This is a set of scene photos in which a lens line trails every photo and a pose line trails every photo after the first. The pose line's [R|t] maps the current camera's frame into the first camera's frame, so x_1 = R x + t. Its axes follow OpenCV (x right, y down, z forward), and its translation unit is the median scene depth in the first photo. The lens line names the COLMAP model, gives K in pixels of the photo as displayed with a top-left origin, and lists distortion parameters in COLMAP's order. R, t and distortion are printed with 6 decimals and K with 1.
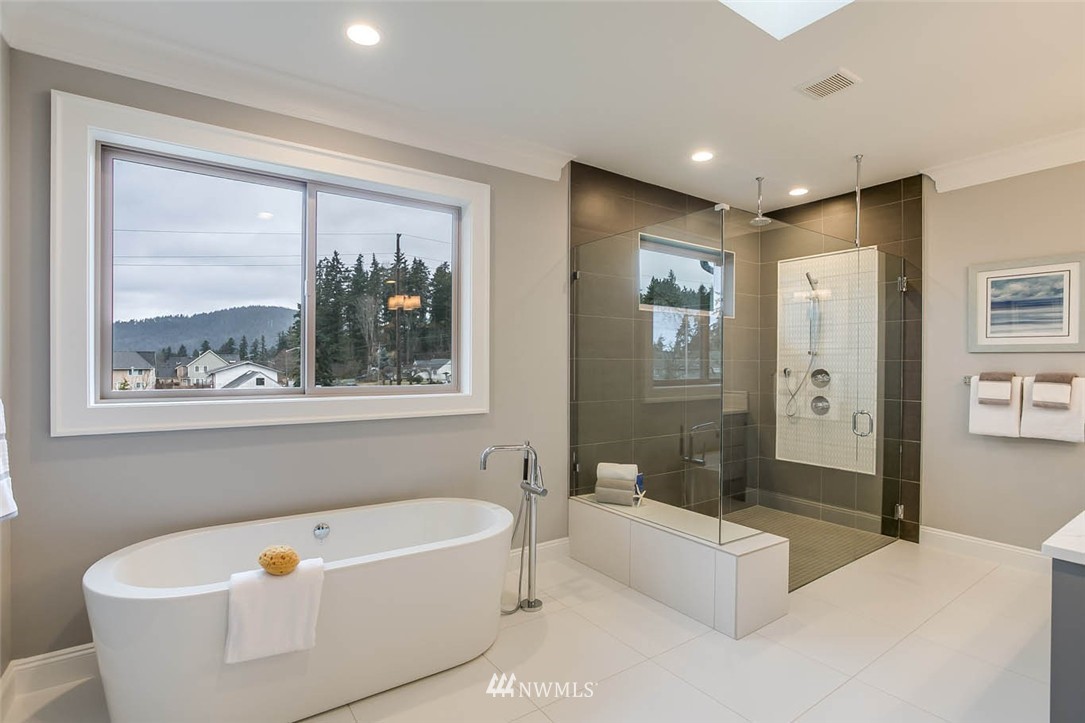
lens RADIAL K [[523.7, 0, 548.8], [0, 523.7, 365.0], [0, 0, 1]] dist [-0.009548, 0.000483]
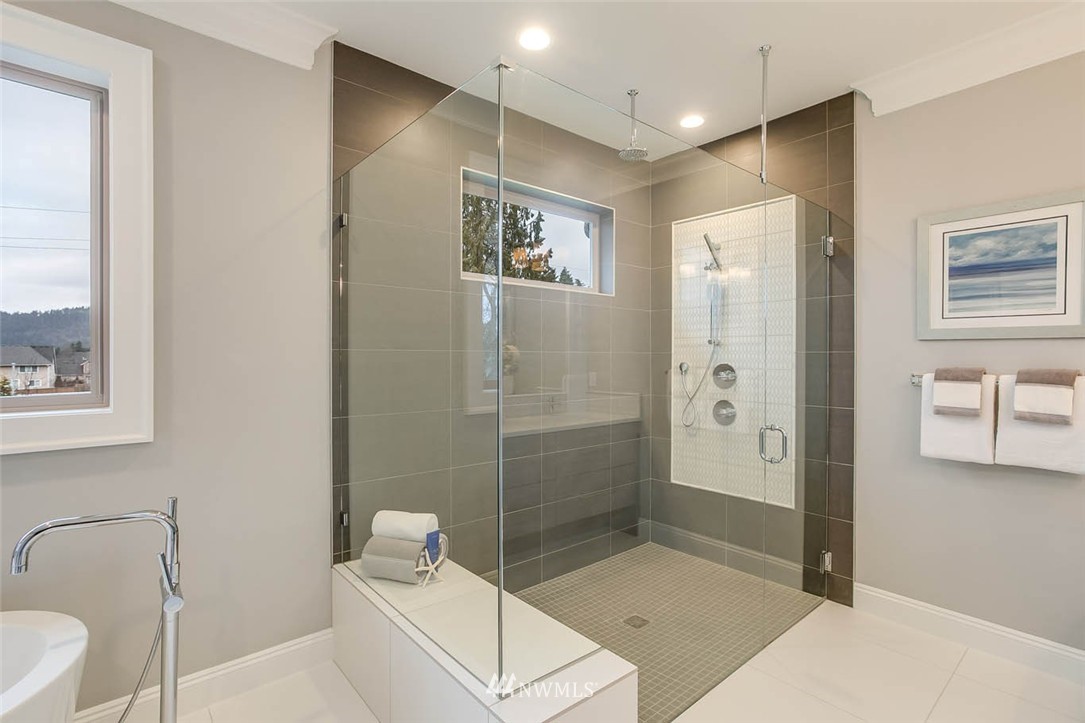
lens RADIAL K [[523.7, 0, 536.9], [0, 523.7, 356.0], [0, 0, 1]] dist [-0.009548, 0.000483]
pose [[0.996581, -0.001747, 0.082606, 0.219591], [0.002329, 0.999973, -0.006954, 0.000977], [-0.082592, 0.007123, 0.996558, 0.318861]]
